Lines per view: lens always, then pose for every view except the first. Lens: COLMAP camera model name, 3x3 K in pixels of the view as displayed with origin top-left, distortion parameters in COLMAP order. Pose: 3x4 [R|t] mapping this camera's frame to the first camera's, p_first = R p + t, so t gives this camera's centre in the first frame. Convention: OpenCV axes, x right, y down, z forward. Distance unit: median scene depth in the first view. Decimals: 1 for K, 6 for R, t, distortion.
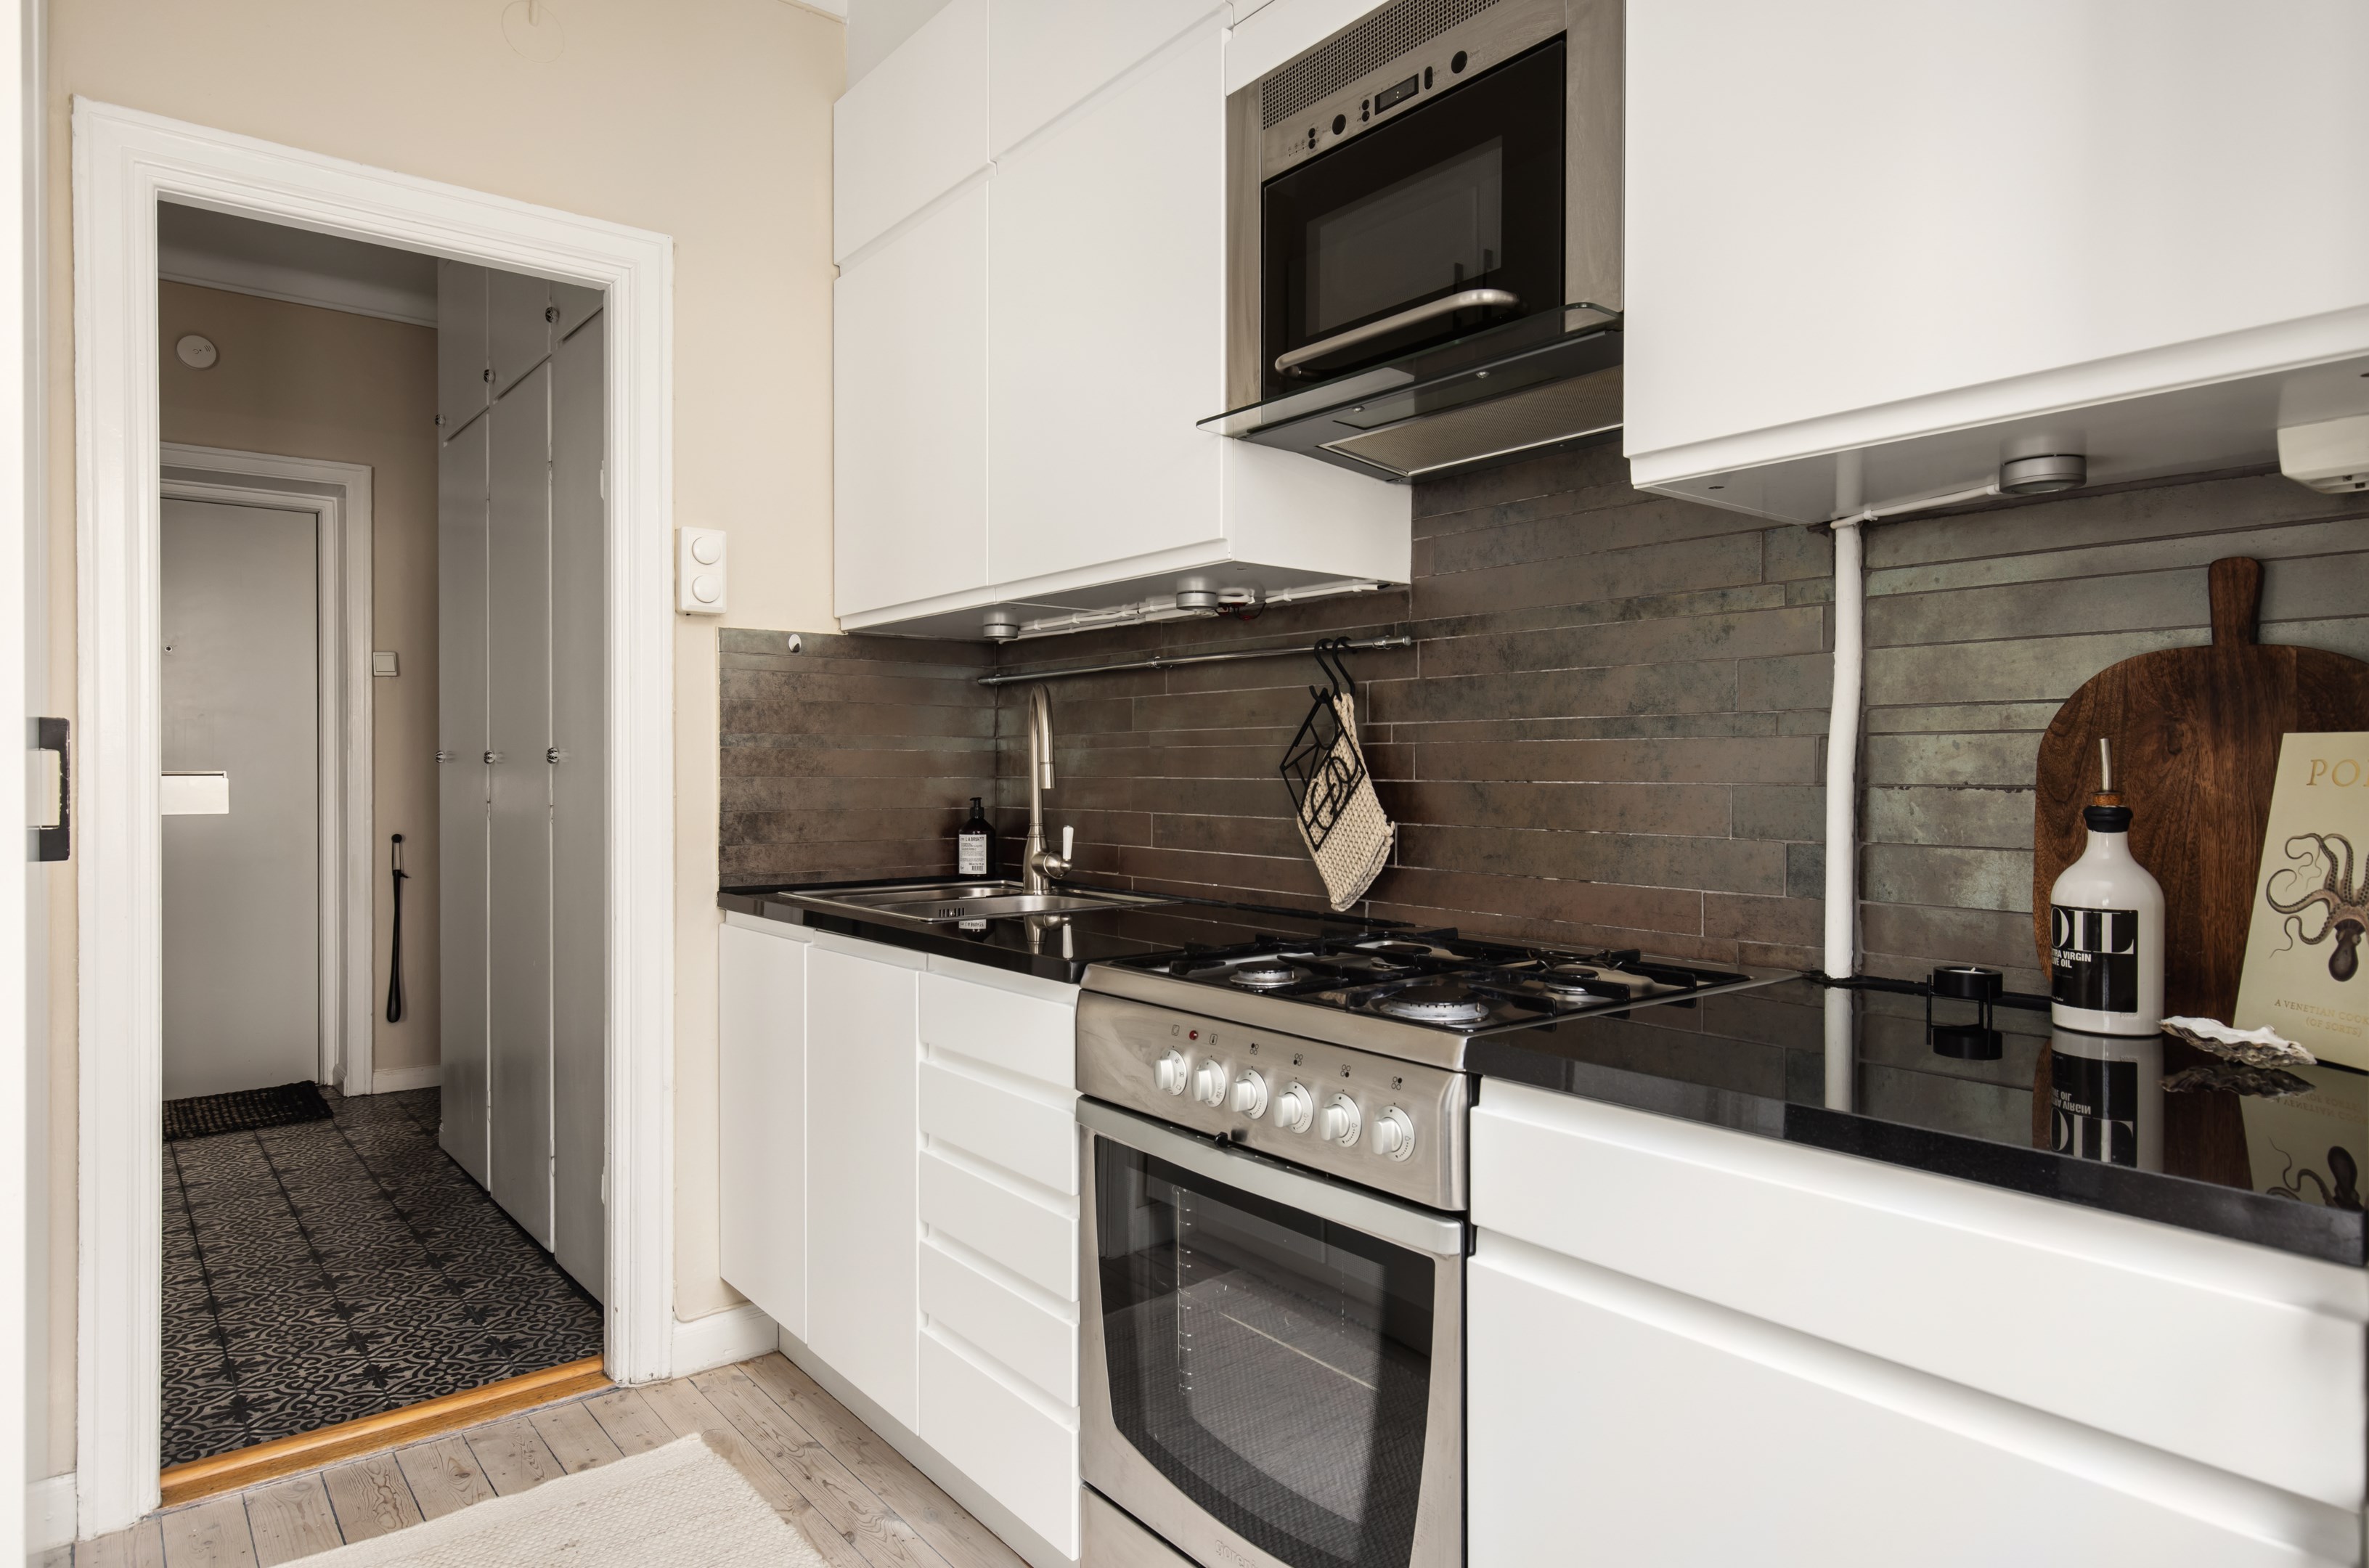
lens RADIAL K [[1367.4, 0, 1183.2], [0, 1367.4, 776.5], [0, 0, 1]] dist [0.003578, -0.000432]
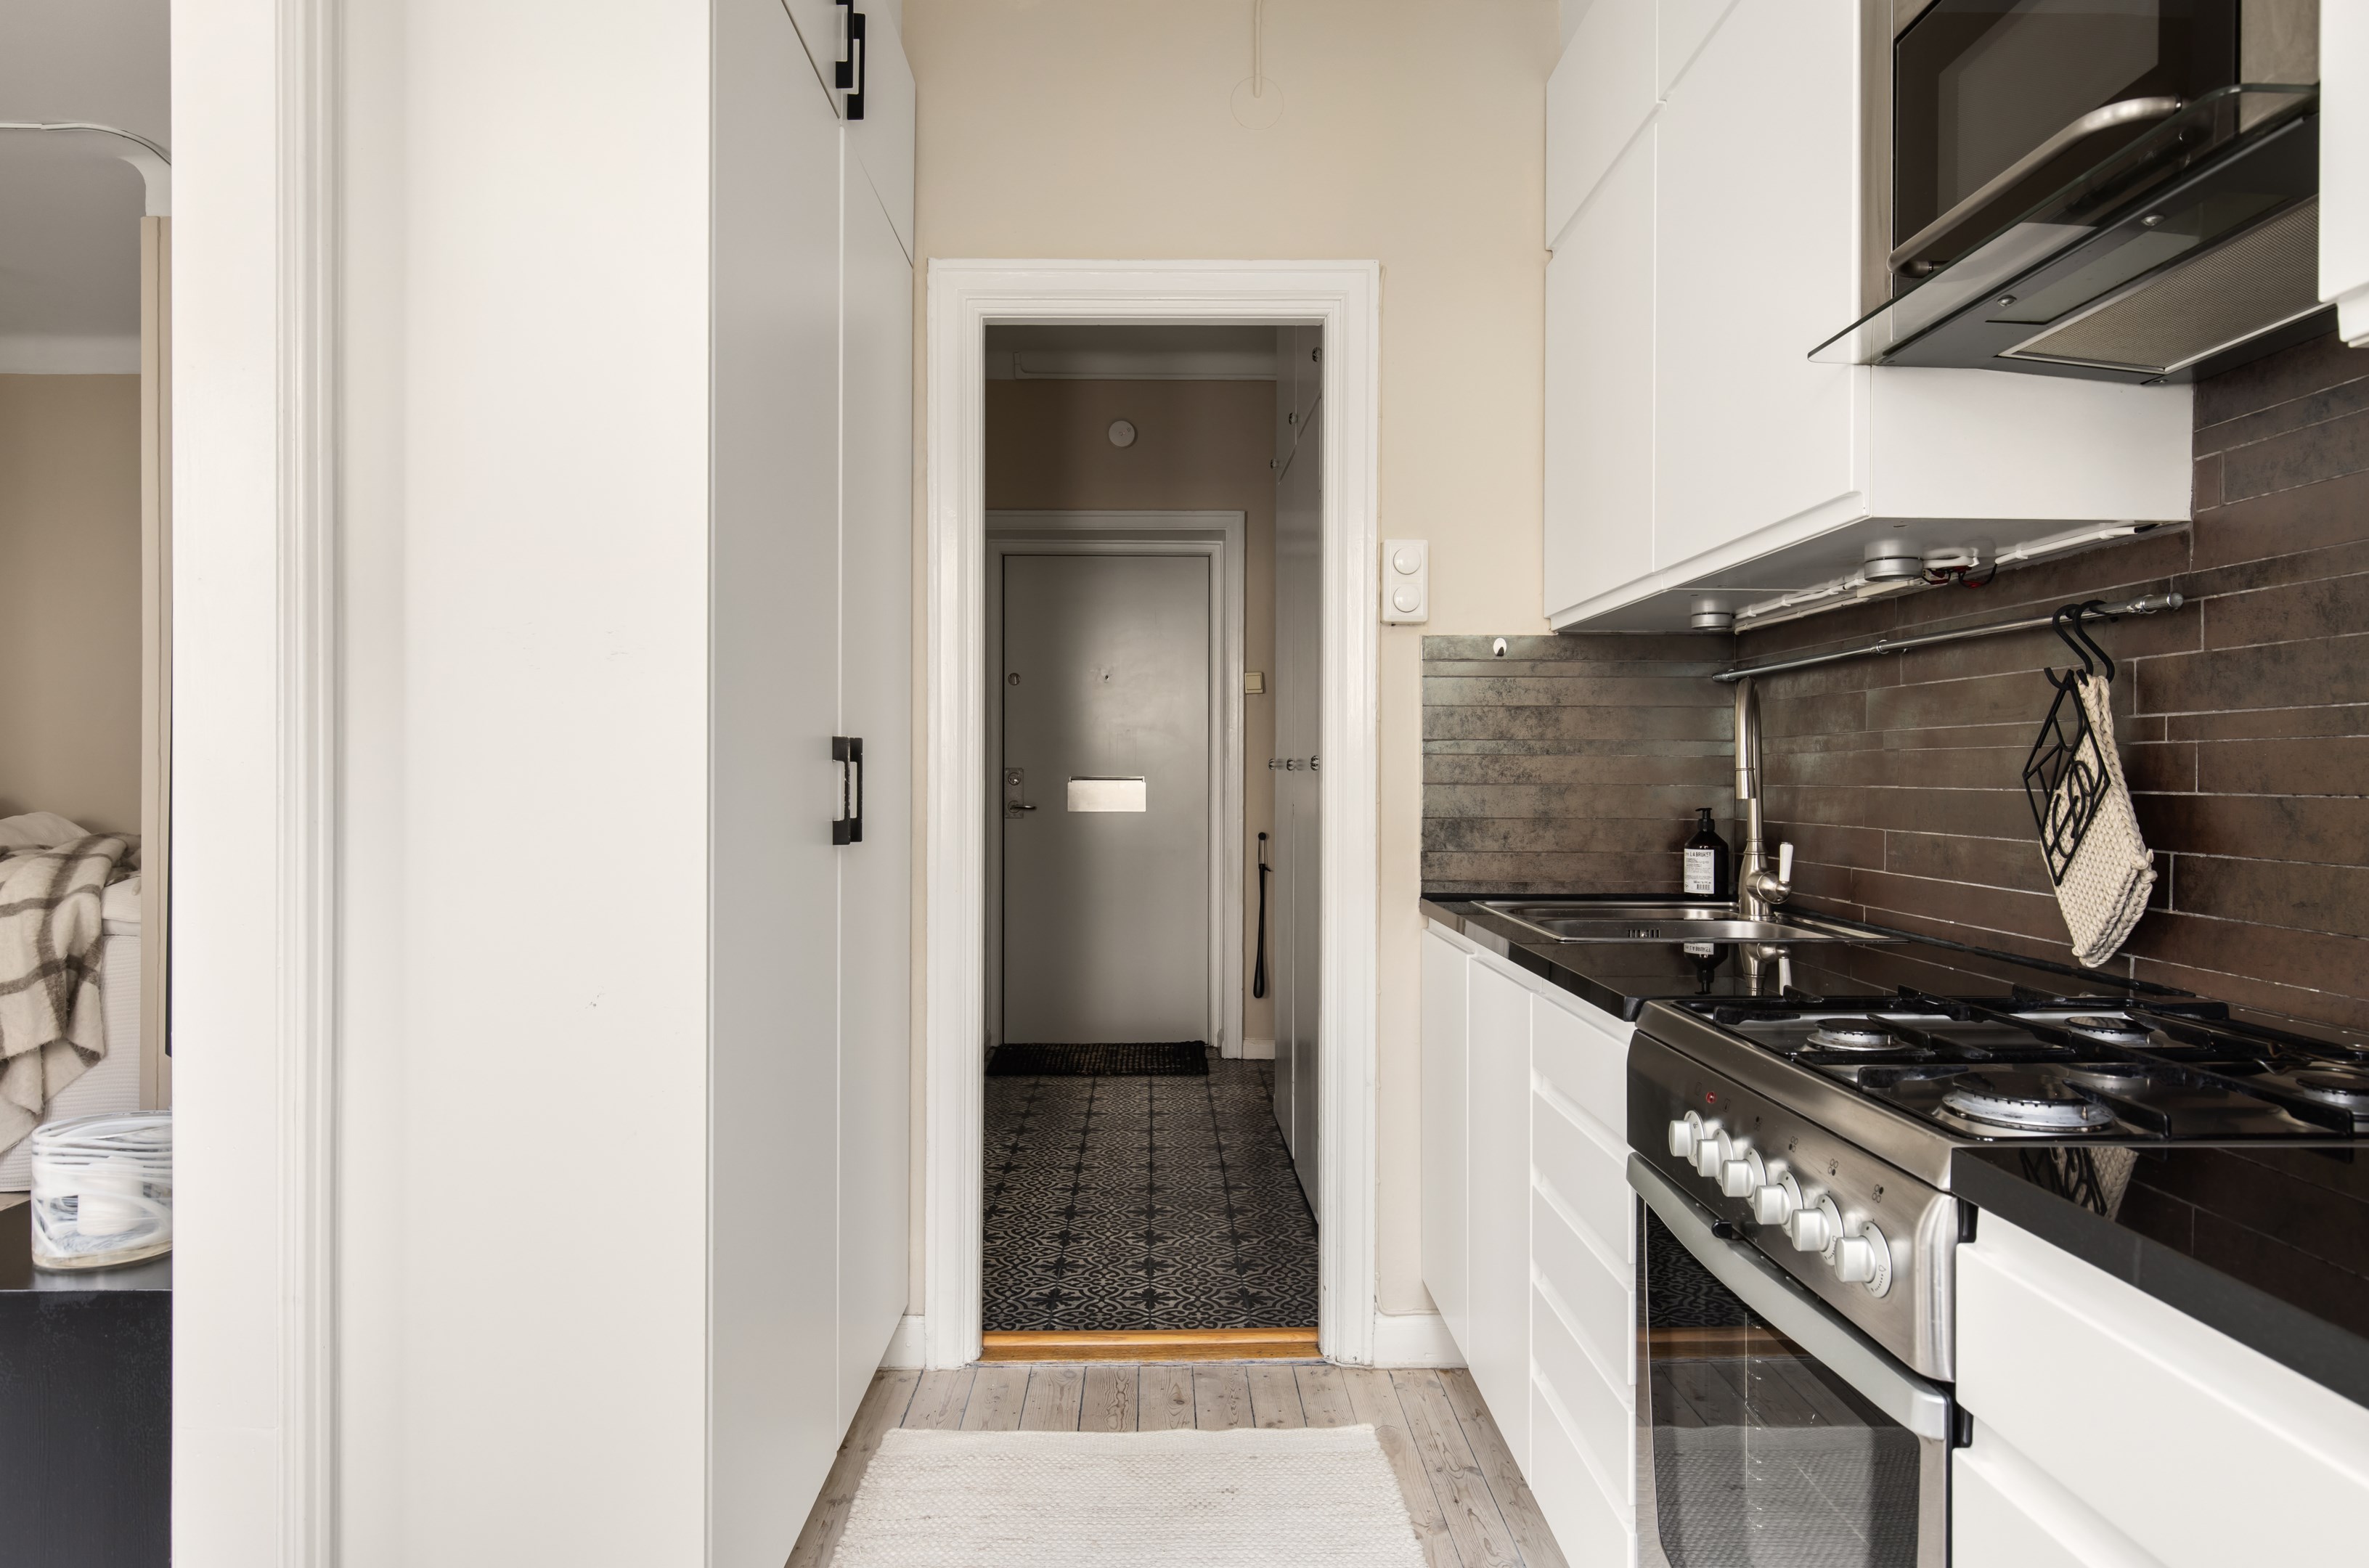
lens RADIAL K [[1403.6, 0, 1183.5], [0, 1403.6, 775.4], [0, 0, 1]] dist [-0.001697, -0.004797]
pose [[0.792877, 0.001950, -0.609378, 0.165251], [-0.005362, 0.999978, -0.003778, -0.000807], [0.609358, 0.006263, 0.792871, 0.077494]]
